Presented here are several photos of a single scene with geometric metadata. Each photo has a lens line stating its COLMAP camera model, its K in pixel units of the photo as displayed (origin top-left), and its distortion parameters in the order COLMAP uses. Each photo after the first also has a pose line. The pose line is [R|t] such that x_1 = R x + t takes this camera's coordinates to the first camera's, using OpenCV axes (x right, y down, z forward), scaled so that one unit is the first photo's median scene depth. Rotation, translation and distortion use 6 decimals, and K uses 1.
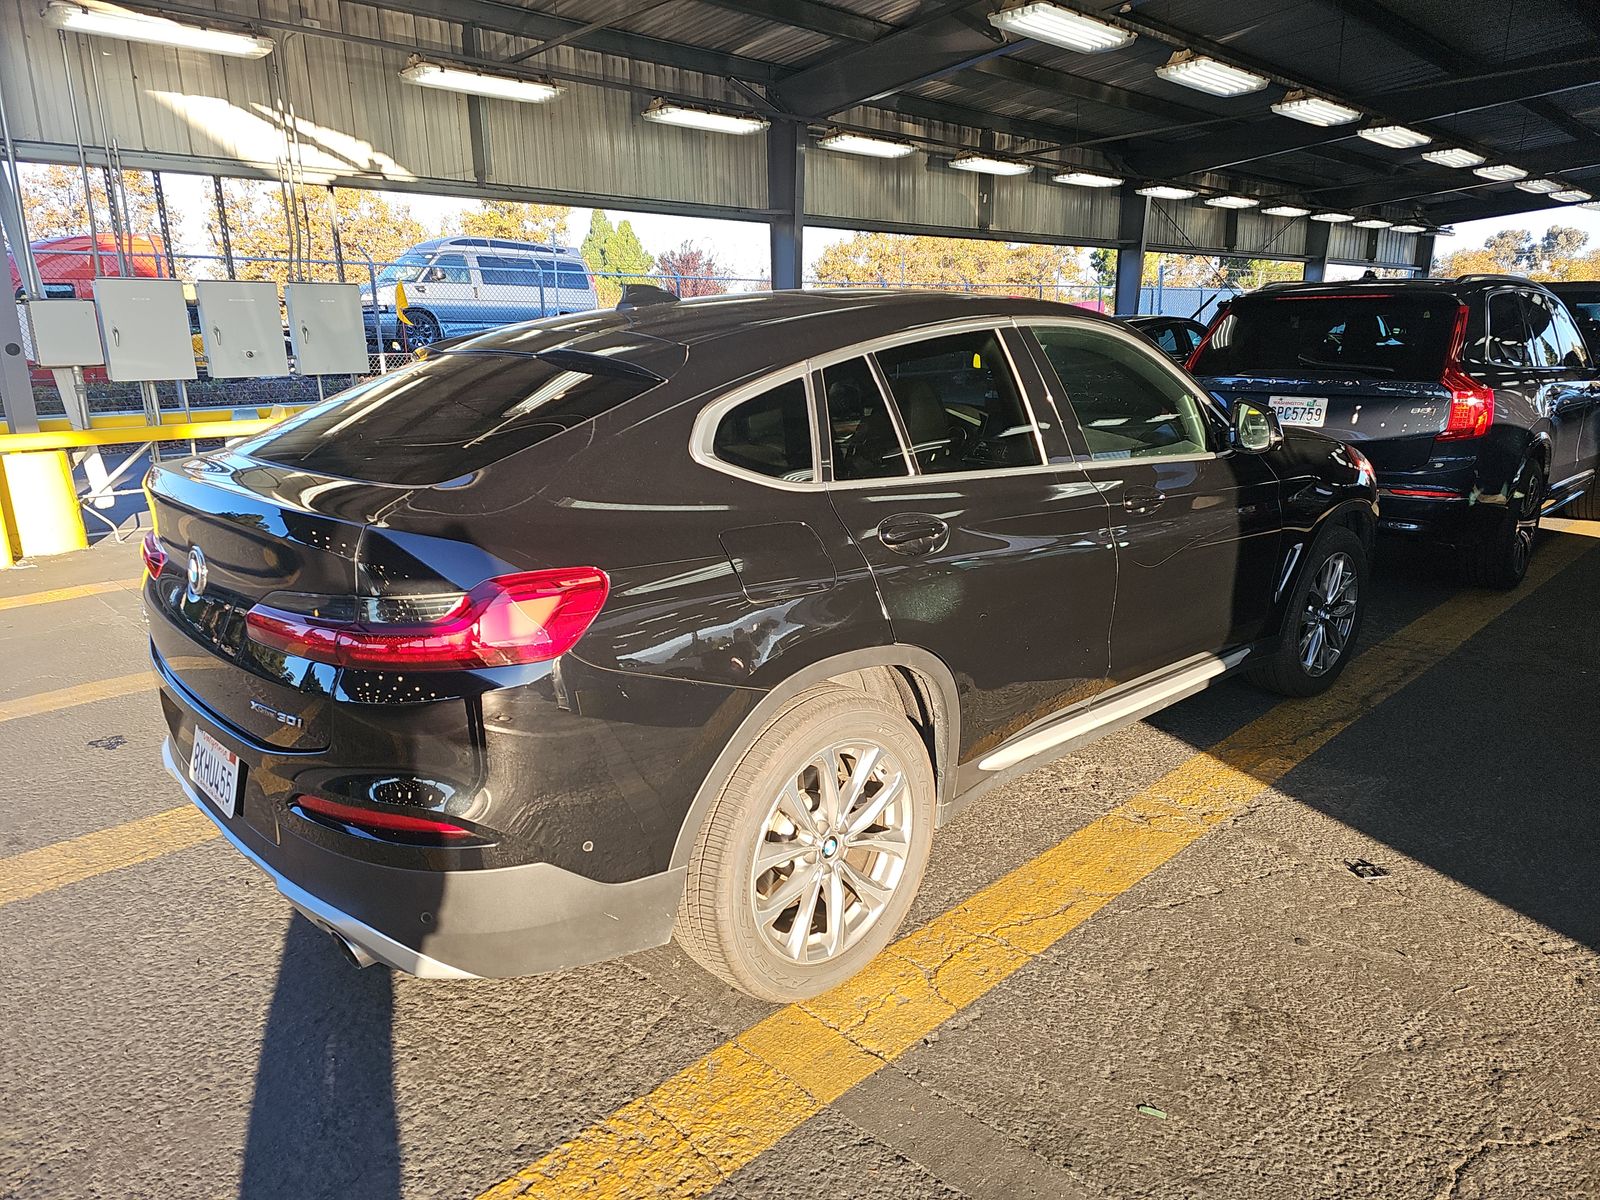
lens RADIAL K [[1098.7, 0, 789.7], [0, 1098.7, 599.8], [0, 0, 1]] dist [0.030832, -0.030025]
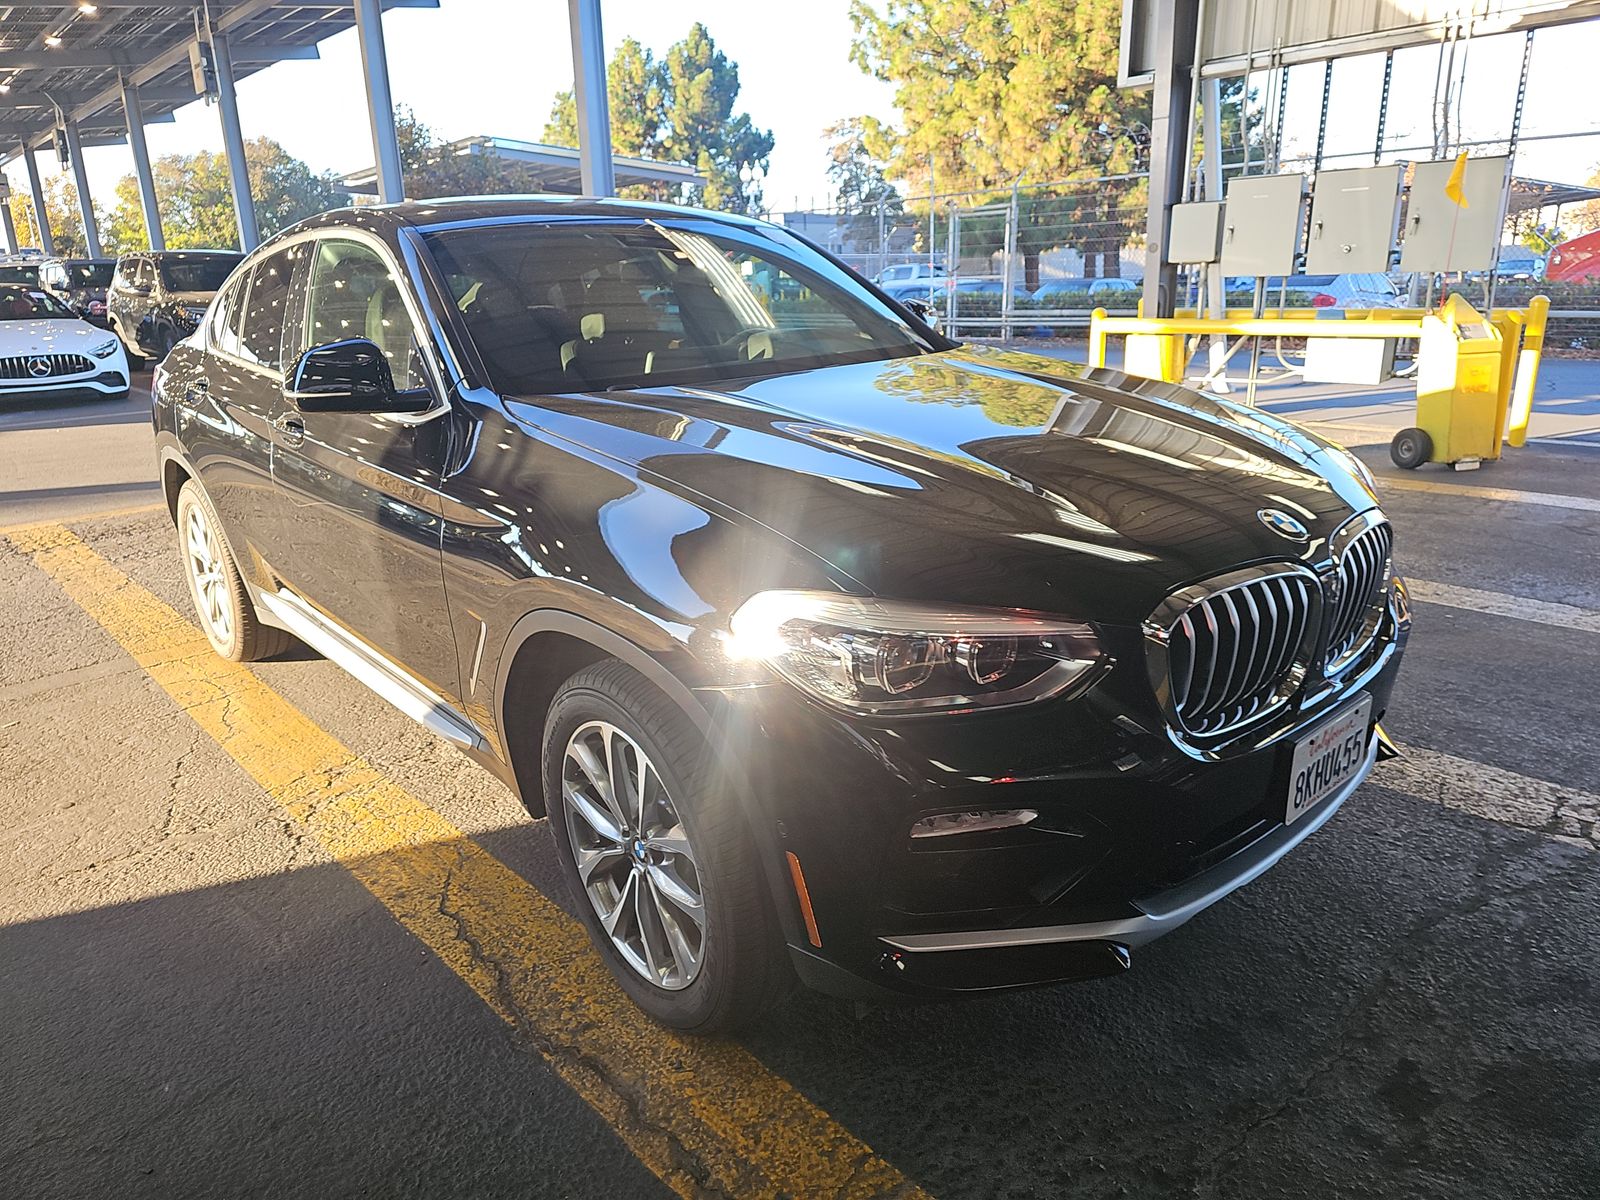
lens RADIAL K [[1098.7, 0, 789.7], [0, 1098.7, 599.8], [0, 0, 1]] dist [0.030832, -0.030025]
pose [[-0.058739, 0.306624, -0.950016, 0.919447], [-0.212608, 0.925984, 0.312013, -0.251226], [0.975371, 0.220308, 0.010800, 1.073864]]
